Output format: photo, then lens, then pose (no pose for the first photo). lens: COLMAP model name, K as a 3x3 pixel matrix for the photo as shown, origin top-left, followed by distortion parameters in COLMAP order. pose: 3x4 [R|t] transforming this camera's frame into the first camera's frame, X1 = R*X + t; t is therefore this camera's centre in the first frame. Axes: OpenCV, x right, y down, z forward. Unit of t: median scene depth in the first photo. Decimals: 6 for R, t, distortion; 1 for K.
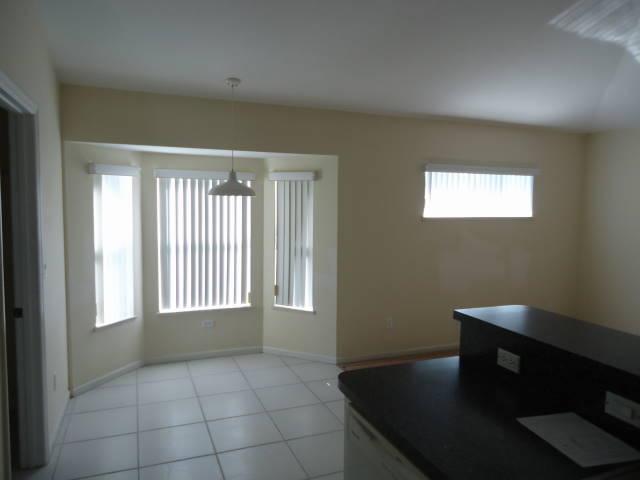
lens RADIAL K [[467.3, 0, 319.5], [0, 467.3, 239.4], [0, 0, 1]] dist [-0.017221, 0.023763]
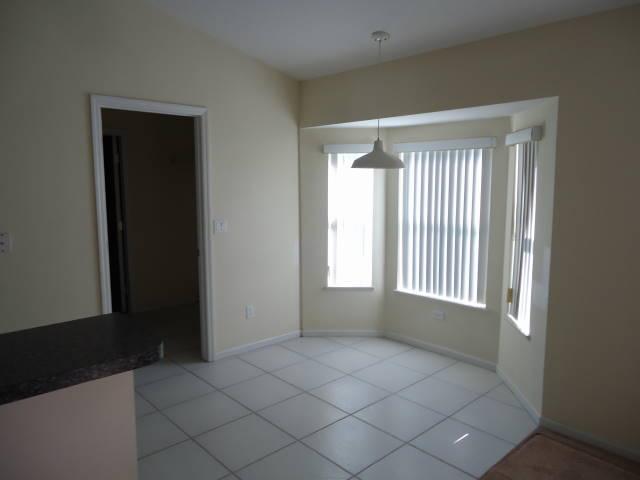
lens RADIAL K [[467.3, 0, 315.5], [0, 467.3, 239.9], [0, 0, 1]] dist [-0.017221, 0.023763]
pose [[0.354714, 0.106246, -0.928919, 0.501561], [-0.067719, 0.993833, 0.087812, -0.023693], [0.932519, 0.031757, 0.359721, 0.474488]]
